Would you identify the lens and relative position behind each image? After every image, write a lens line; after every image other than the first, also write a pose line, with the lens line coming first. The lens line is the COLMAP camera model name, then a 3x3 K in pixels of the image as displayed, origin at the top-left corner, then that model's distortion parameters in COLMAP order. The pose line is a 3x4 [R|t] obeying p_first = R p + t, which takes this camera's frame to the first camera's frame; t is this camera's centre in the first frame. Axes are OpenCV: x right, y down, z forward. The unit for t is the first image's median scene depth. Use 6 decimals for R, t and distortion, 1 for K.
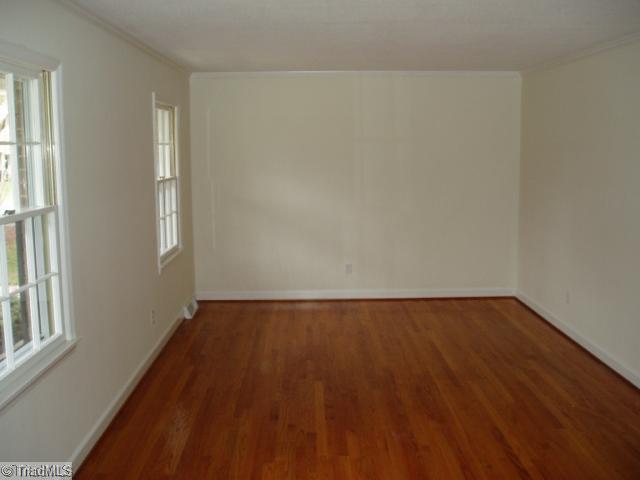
lens RADIAL K [[693.6, 0, 320.9], [0, 693.6, 240.3], [0, 0, 1]] dist [0.006212, 0.000000]
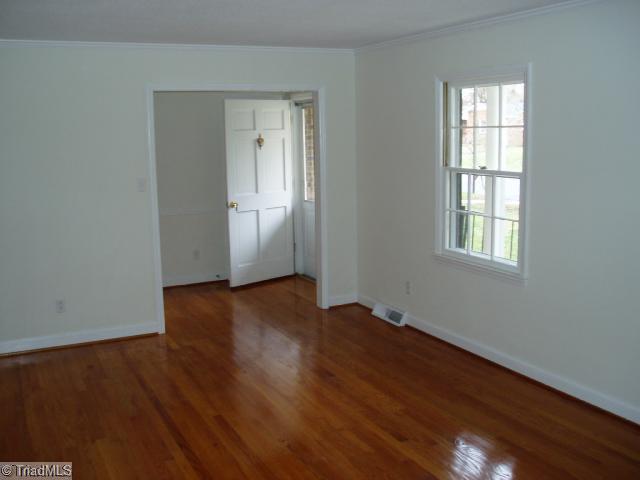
lens RADIAL K [[693.6, 0, 319.9], [0, 693.6, 238.6], [0, 0, 1]] dist [0.006212, 0.000000]
pose [[-0.905925, 0.087467, -0.414307, 0.489238], [-0.037437, 0.958057, 0.284122, -0.262163], [0.421781, 0.272904, -0.864653, 1.829267]]
